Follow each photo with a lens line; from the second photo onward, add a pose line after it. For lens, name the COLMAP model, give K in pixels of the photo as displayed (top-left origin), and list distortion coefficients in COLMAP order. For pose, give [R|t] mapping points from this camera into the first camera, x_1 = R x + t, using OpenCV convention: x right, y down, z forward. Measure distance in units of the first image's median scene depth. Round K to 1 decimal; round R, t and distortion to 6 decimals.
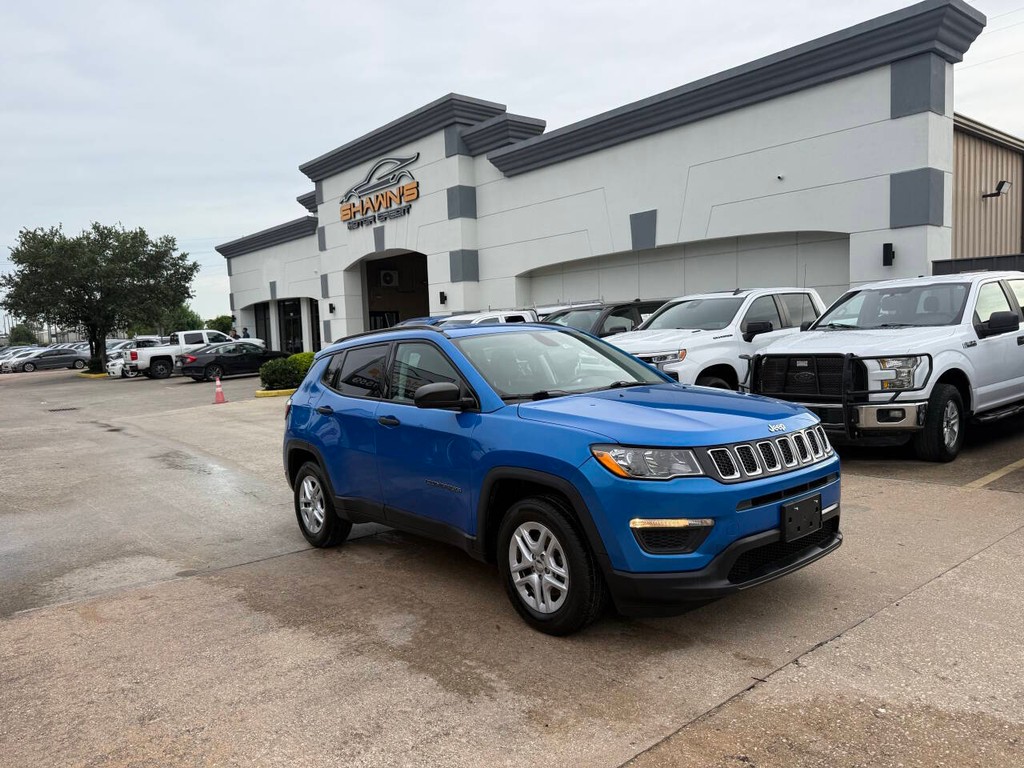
lens RADIAL K [[722.2, 0, 518.2], [0, 722.2, 392.0], [0, 0, 1]] dist [0.044258, -0.055023]
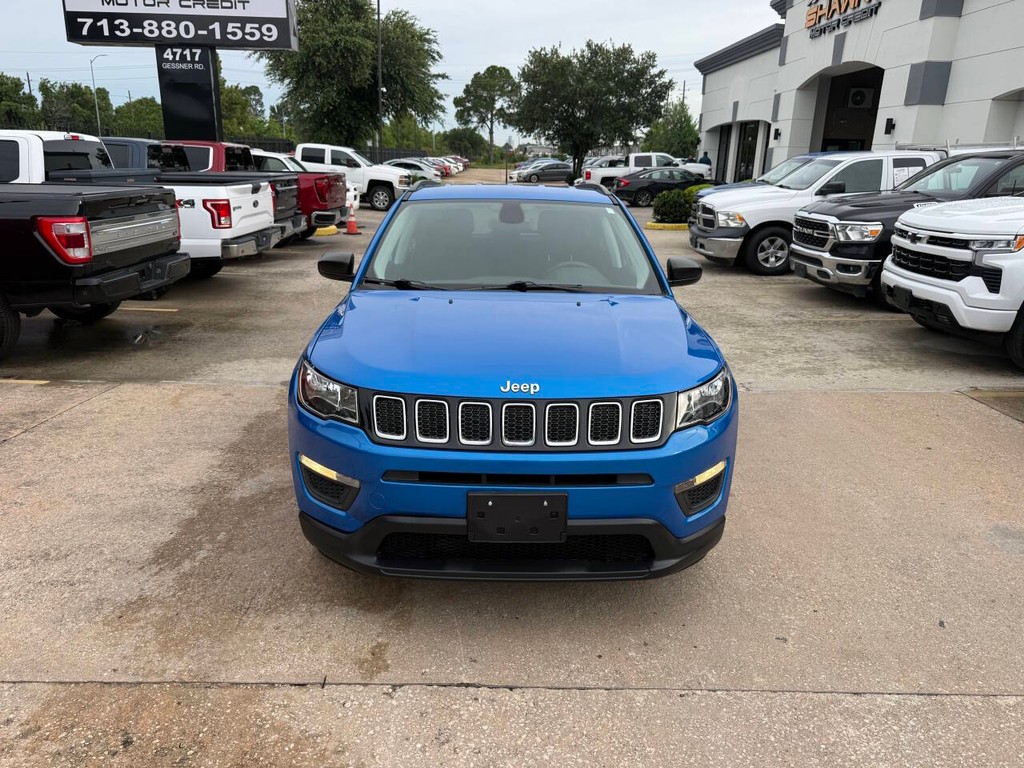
lens RADIAL K [[722.2, 0, 507.1], [0, 722.2, 387.8], [0, 0, 1]] dist [0.044258, -0.055023]
pose [[0.772188, 0.242957, -0.587110, 0.362425], [-0.103172, 0.959689, 0.261441, -0.062001], [0.626963, -0.141309, 0.766127, 0.227372]]
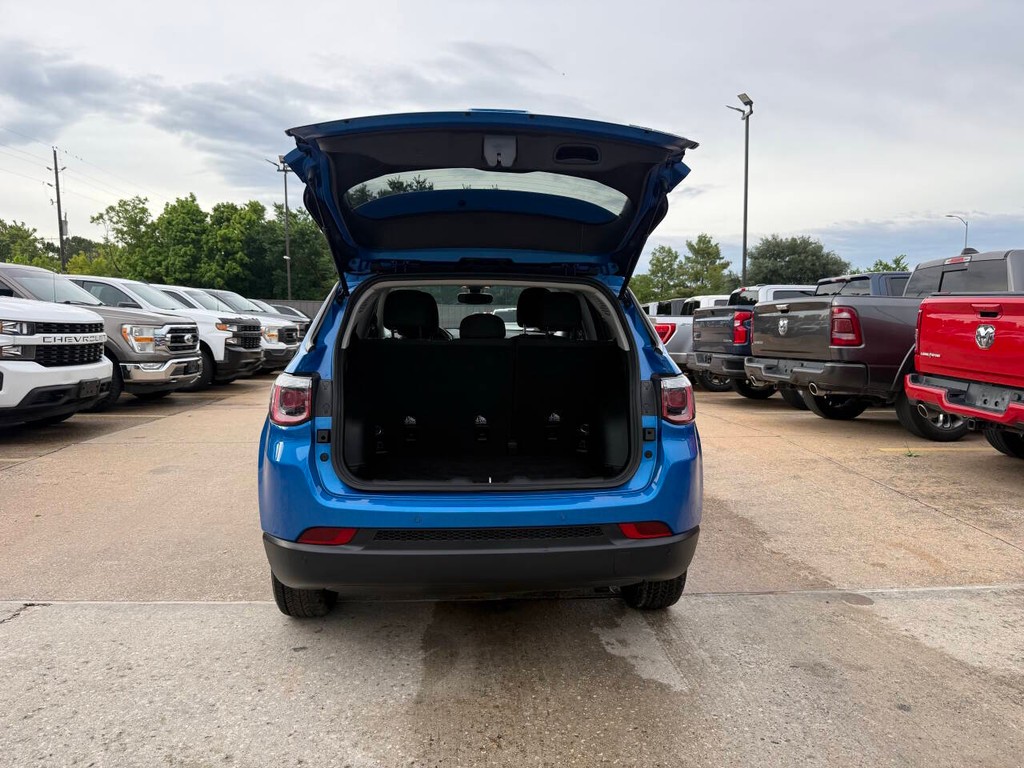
lens RADIAL K [[722.2, 0, 512.8], [0, 722.2, 385.1], [0, 0, 1]] dist [0.044258, -0.055023]
pose [[-0.810001, -0.016457, 0.586197, -0.418241], [0.073164, 0.988960, 0.128862, -0.041774], [-0.581846, 0.147266, -0.799855, 1.203829]]
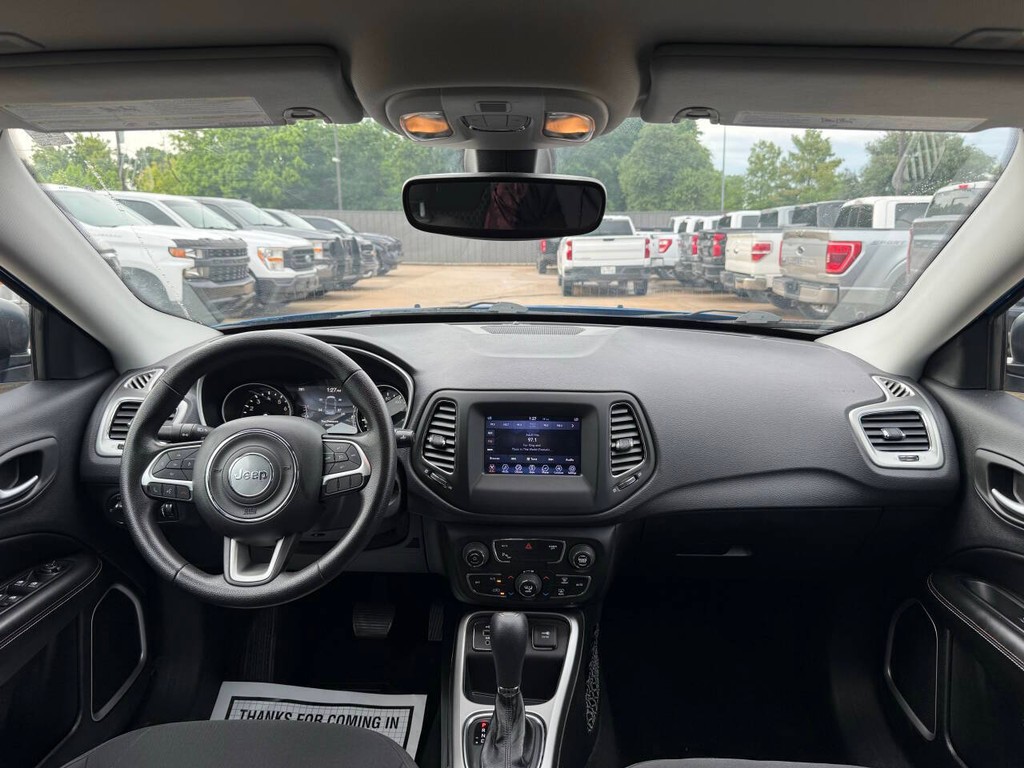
lens RADIAL K [[722.2, 0, 501.3], [0, 722.2, 390.7], [0, 0, 1]] dist [0.044258, -0.055023]
pose [[-0.734498, -0.106078, 0.670268, -0.067332], [0.086327, 0.965077, 0.247334, -0.036977], [-0.673097, 0.239529, -0.699690, 0.751342]]
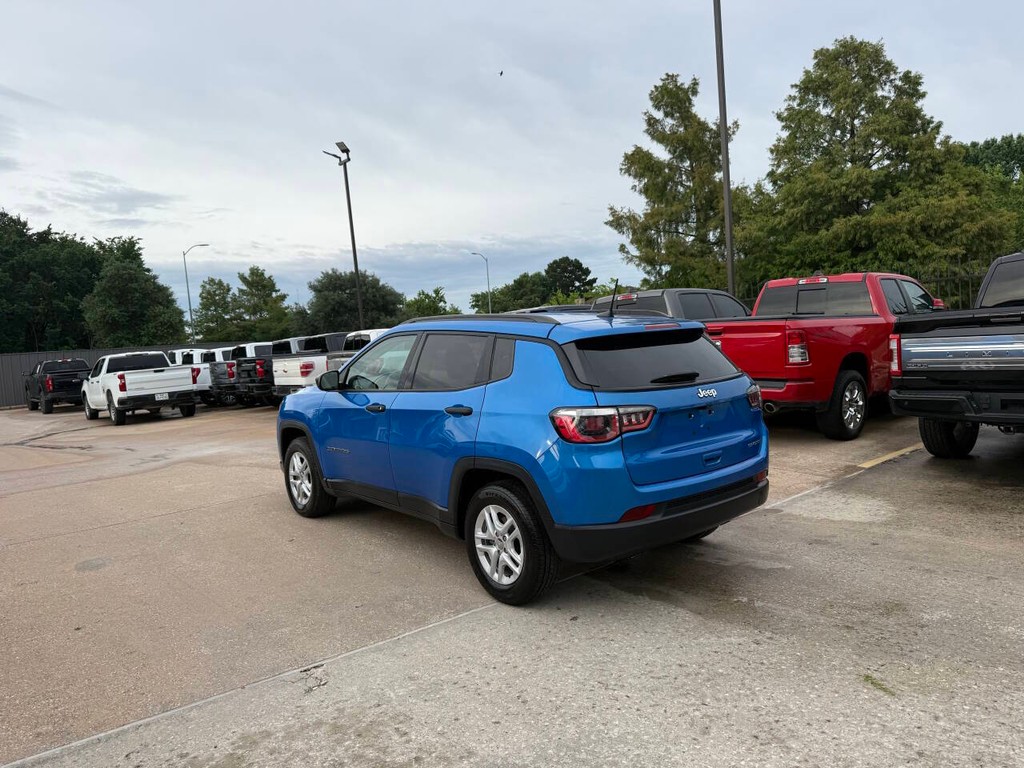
lens RADIAL K [[722.2, 0, 514.6], [0, 722.2, 387.6], [0, 0, 1]] dist [0.044258, -0.055023]
pose [[-0.994423, 0.104718, 0.012502, -0.067025], [0.105412, 0.983328, 0.148171, -0.101932], [0.003223, 0.148662, -0.988883, 1.468731]]
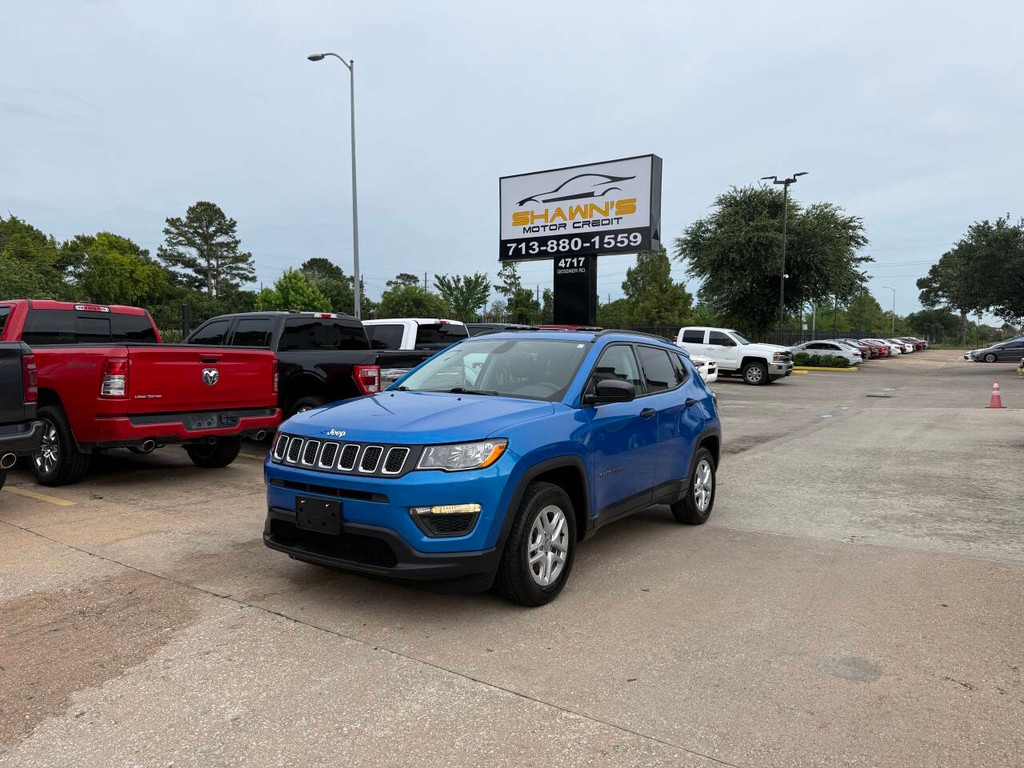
lens RADIAL K [[722.2, 0, 508.7], [0, 722.2, 380.6], [0, 0, 1]] dist [0.044258, -0.055023]
pose [[0.277459, 0.090334, -0.956481, 0.724906], [-0.090223, 0.993620, 0.067669, -0.063741], [0.956492, 0.067521, 0.283839, 0.448421]]
